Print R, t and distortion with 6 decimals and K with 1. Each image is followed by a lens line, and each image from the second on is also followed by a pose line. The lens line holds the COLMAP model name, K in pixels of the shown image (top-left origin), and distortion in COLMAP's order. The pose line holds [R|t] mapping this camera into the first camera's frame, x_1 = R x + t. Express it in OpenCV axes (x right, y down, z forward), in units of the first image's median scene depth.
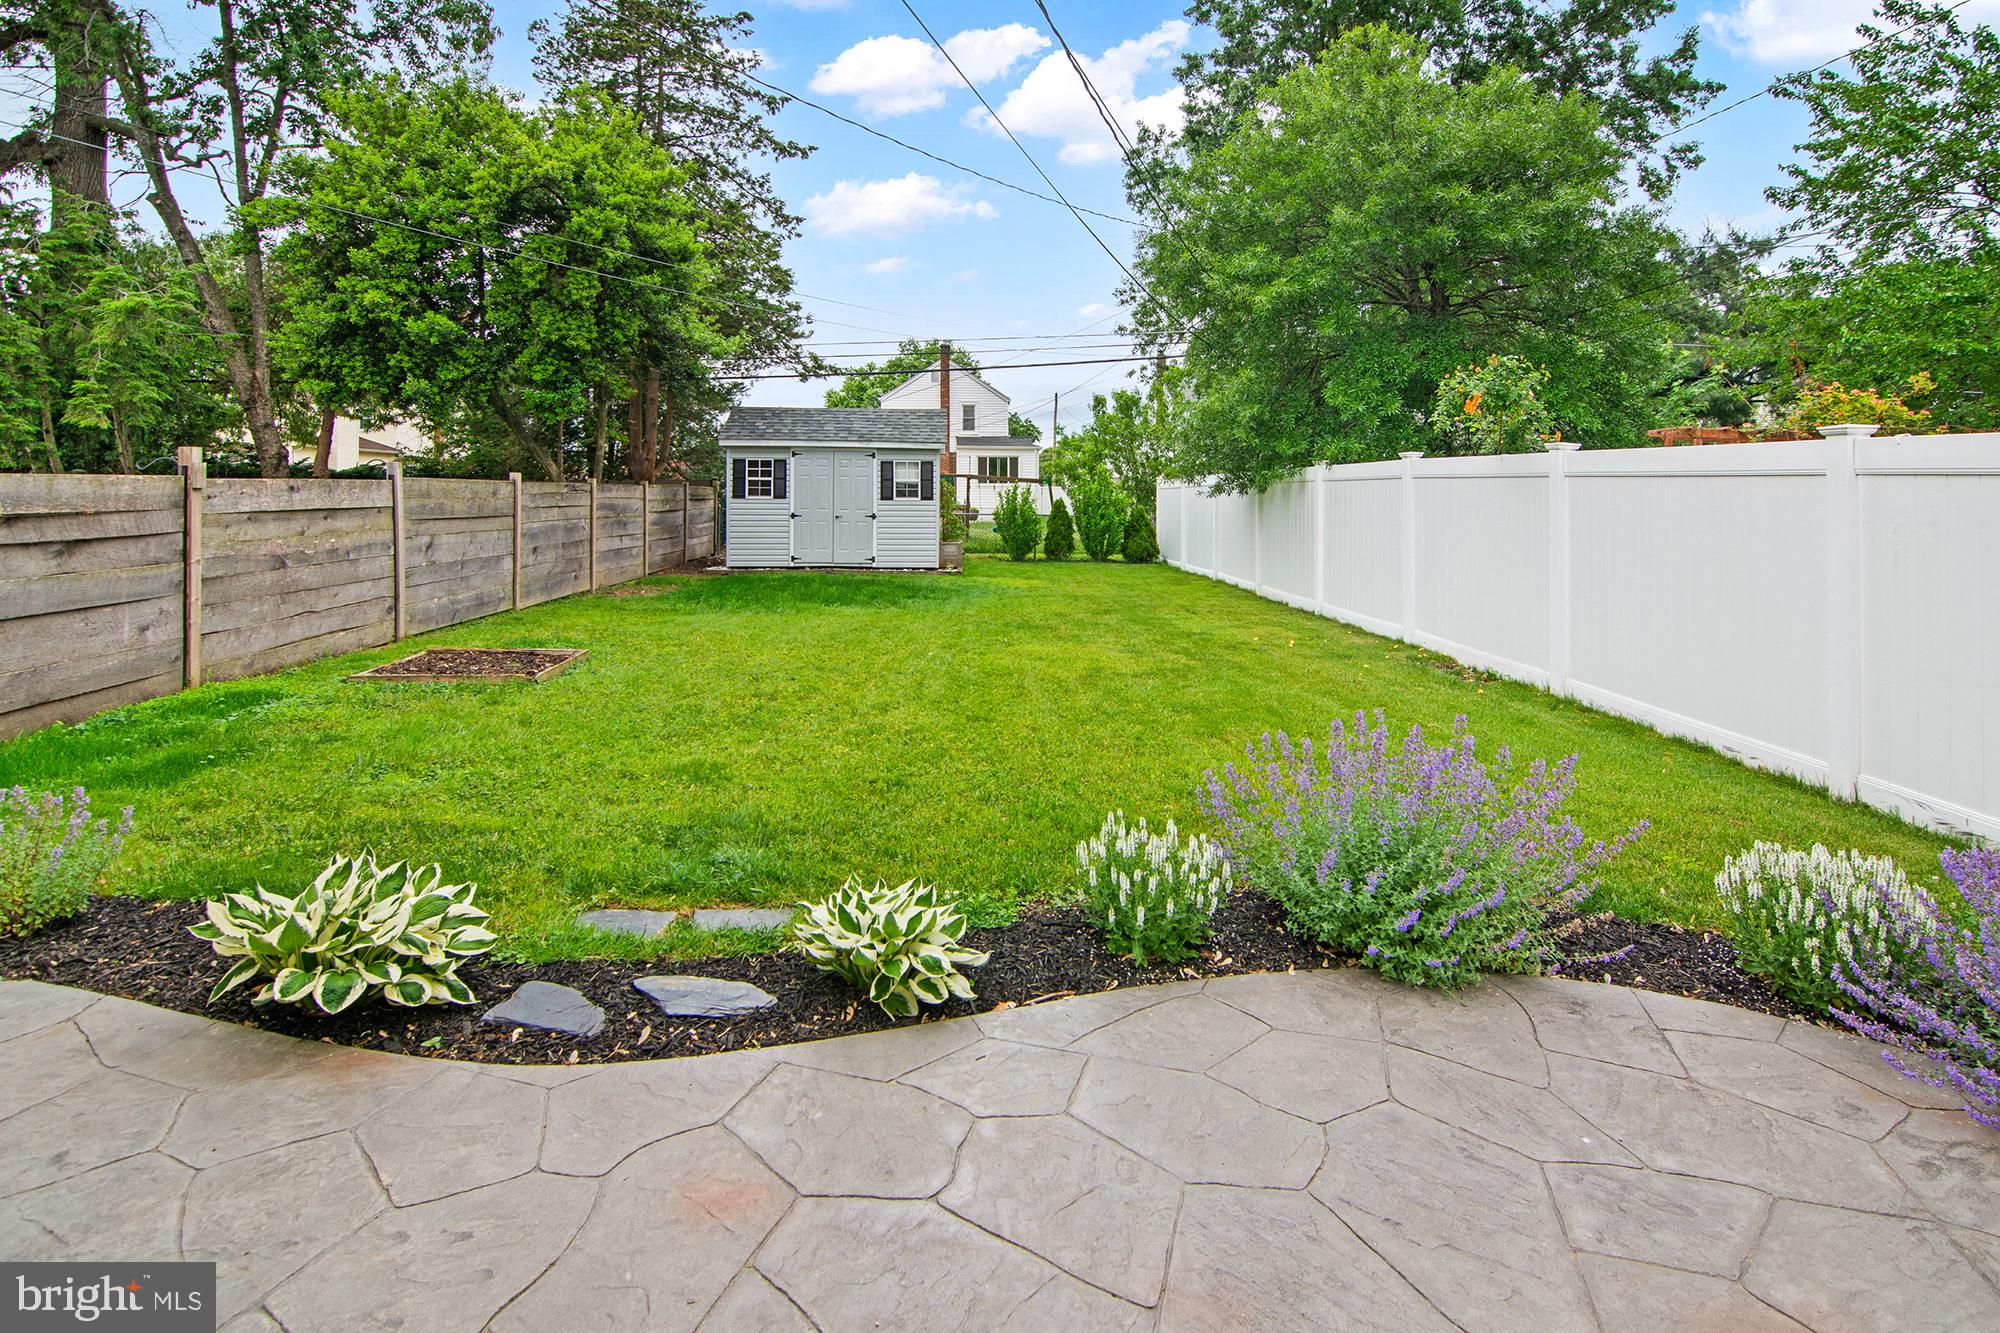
lens RADIAL K [[1004.3, 0, 1029.7], [0, 1004.3, 499.1], [0, 0, 1]] dist [-0.010742, -0.004893]
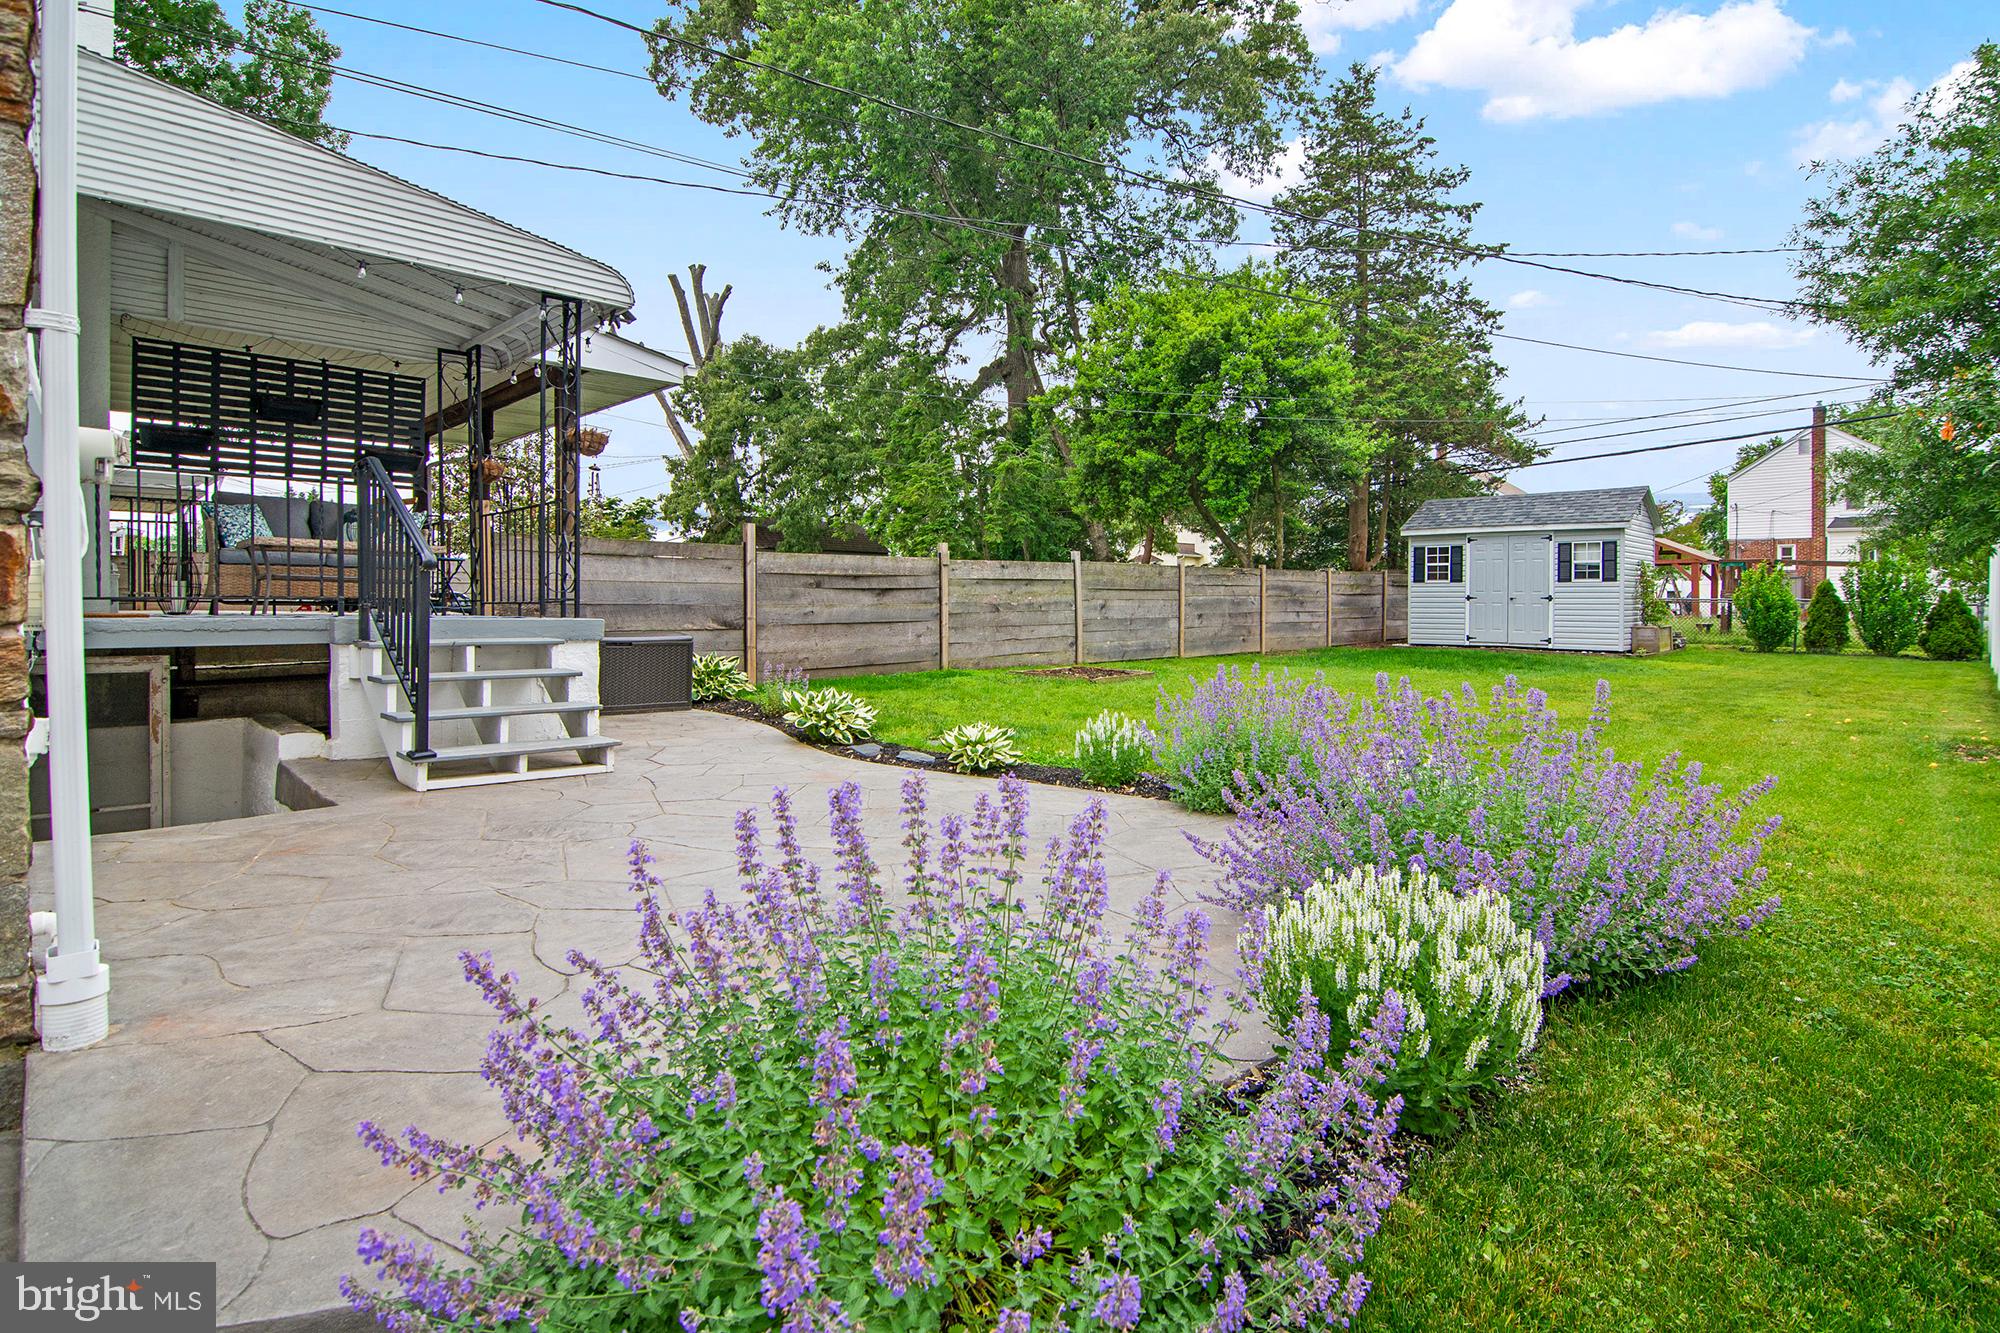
lens RADIAL K [[1004.3, 0, 1028.6], [0, 1004.3, 612.6], [0, 0, 1]] dist [-0.010742, -0.004893]
pose [[0.666236, 0.004552, -0.745727, 0.317570], [0.001240, 0.999973, 0.007212, 0.030778], [0.745740, -0.005729, 0.666212, -0.072713]]
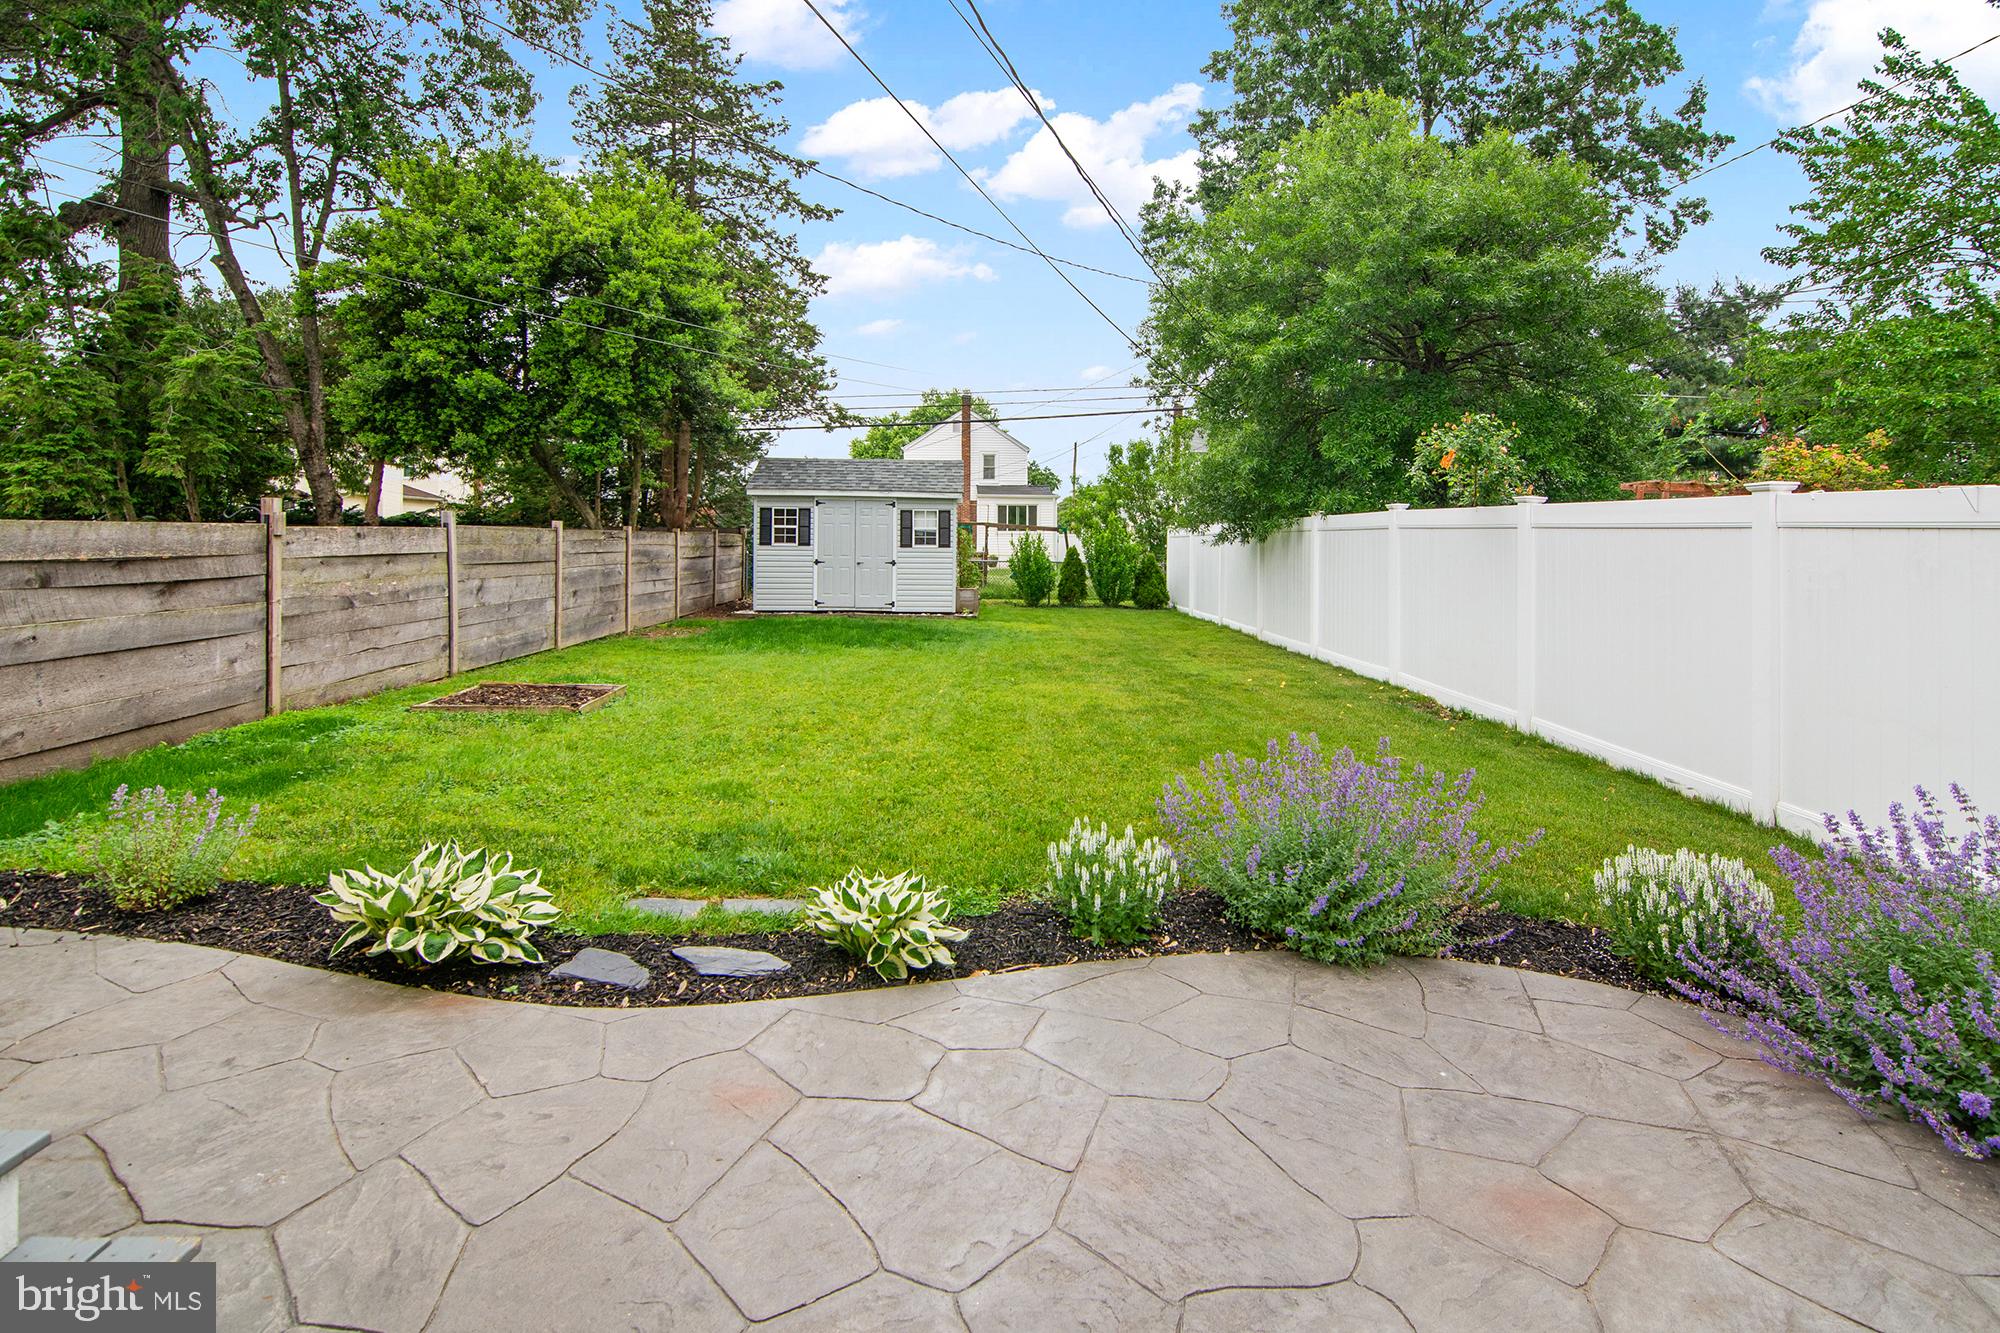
lens RADIAL K [[1004.3, 0, 1023.4], [0, 1004.3, 547.4], [0, 0, 1]] dist [-0.010742, -0.004893]
pose [[0.999504, 0.003243, -0.031319, 0.014850], [-0.003207, 0.999994, 0.001215, -0.000708], [0.031323, -0.001114, 0.999509, -0.045697]]
